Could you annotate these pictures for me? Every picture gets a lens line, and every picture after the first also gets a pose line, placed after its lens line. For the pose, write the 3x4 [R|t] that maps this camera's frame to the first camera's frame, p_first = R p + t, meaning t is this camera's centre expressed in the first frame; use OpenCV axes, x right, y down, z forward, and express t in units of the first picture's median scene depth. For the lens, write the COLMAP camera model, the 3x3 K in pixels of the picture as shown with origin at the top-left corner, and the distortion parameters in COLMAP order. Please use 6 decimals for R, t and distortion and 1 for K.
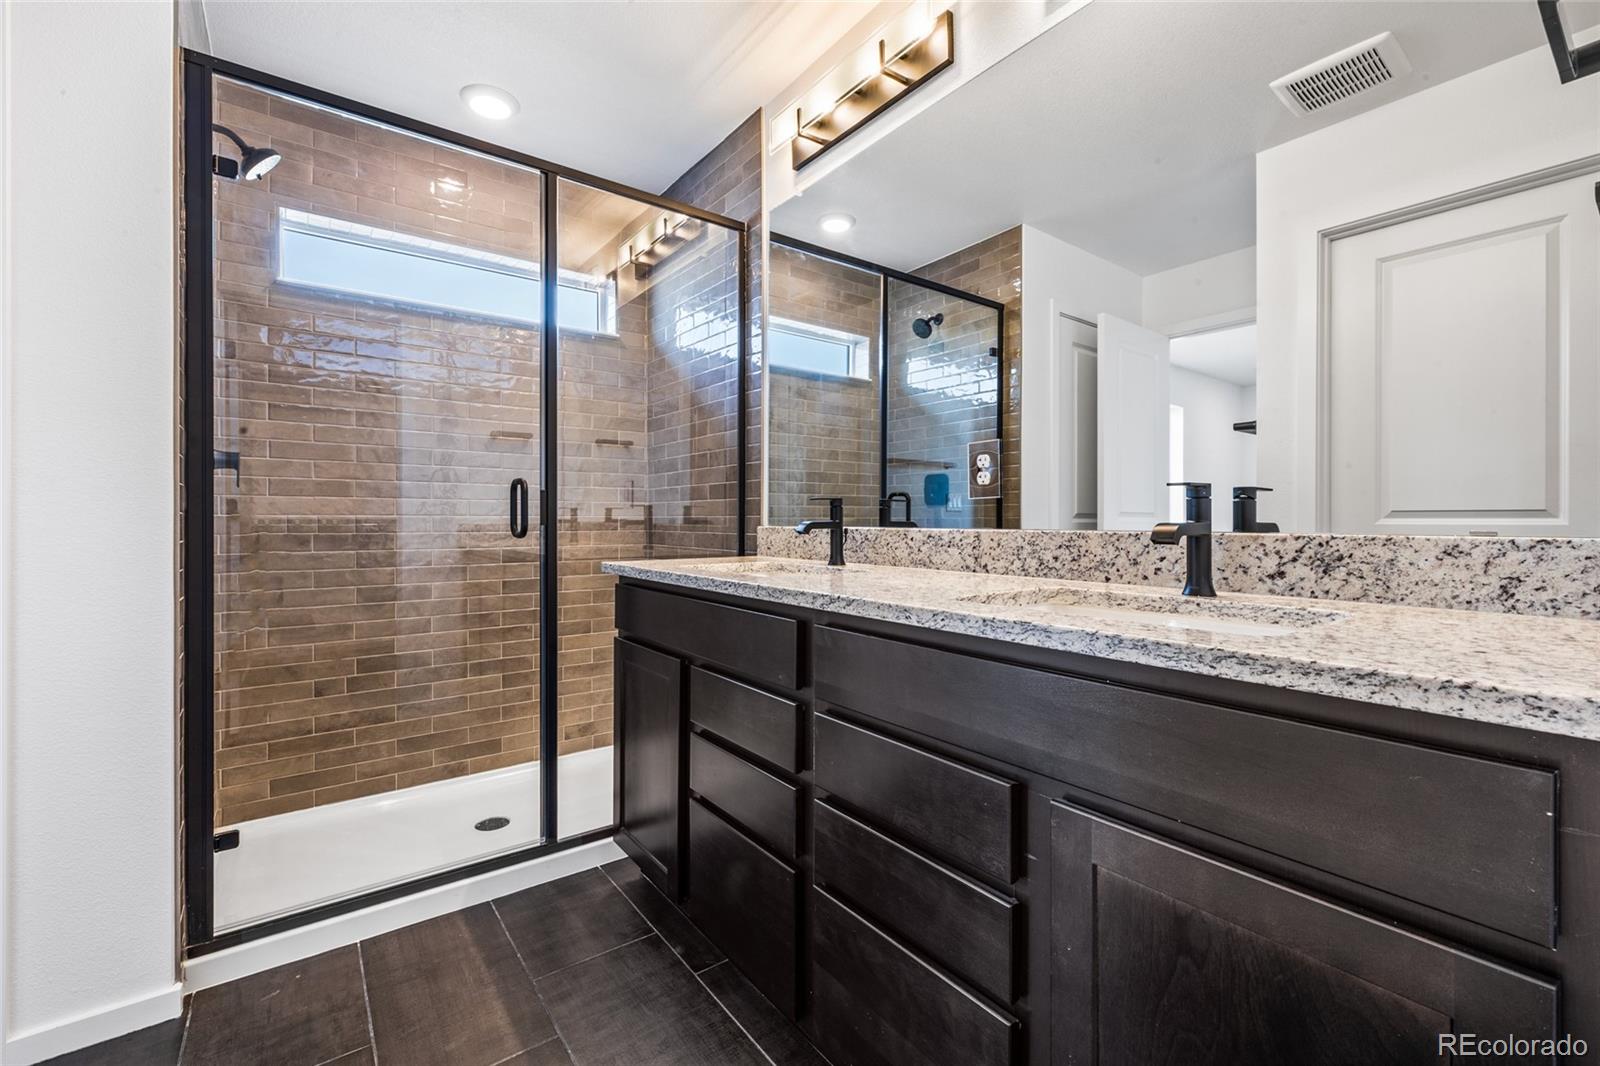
lens RADIAL K [[674.1, 0, 801.2], [0, 674.1, 525.7], [0, 0, 1]] dist [-0.003045, -0.000562]
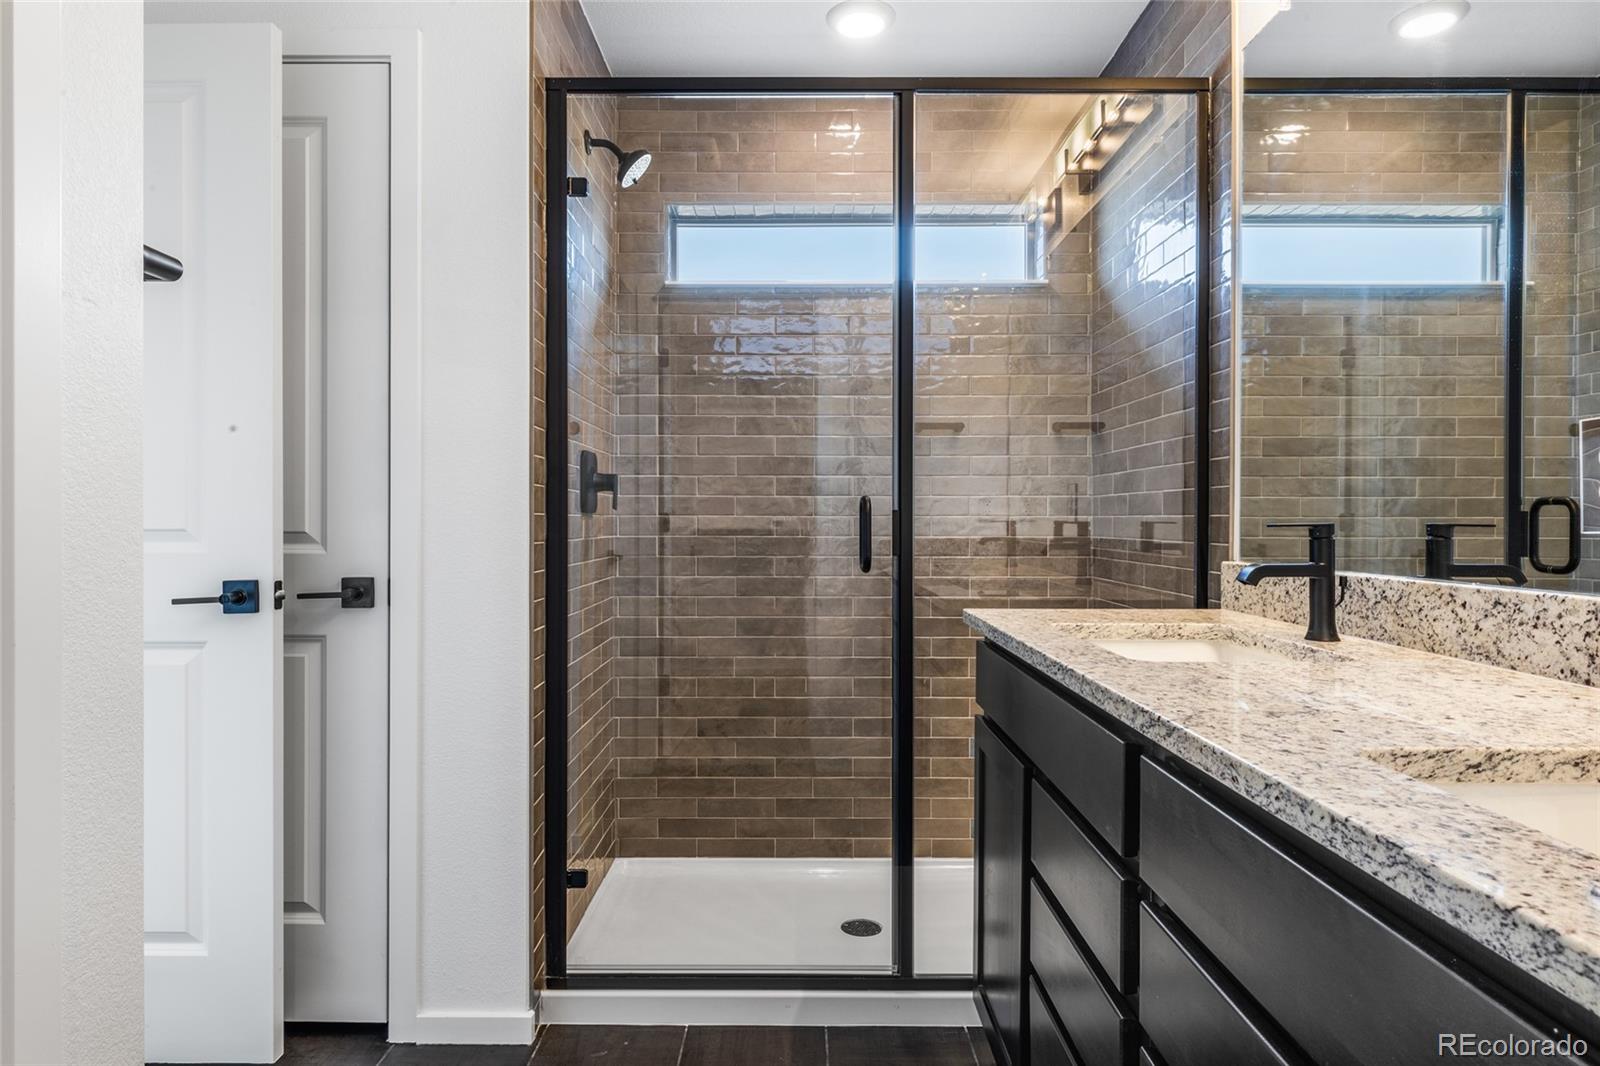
lens RADIAL K [[932.8, 0, 796.7], [0, 932.8, 525.6], [0, 0, 1]] dist [-0.001769, 0.002751]
pose [[0.795120, 0.004395, -0.606436, 0.146214], [-0.006122, 0.999981, -0.000780, -0.029277], [0.606421, 0.004333, 0.795132, 0.079820]]
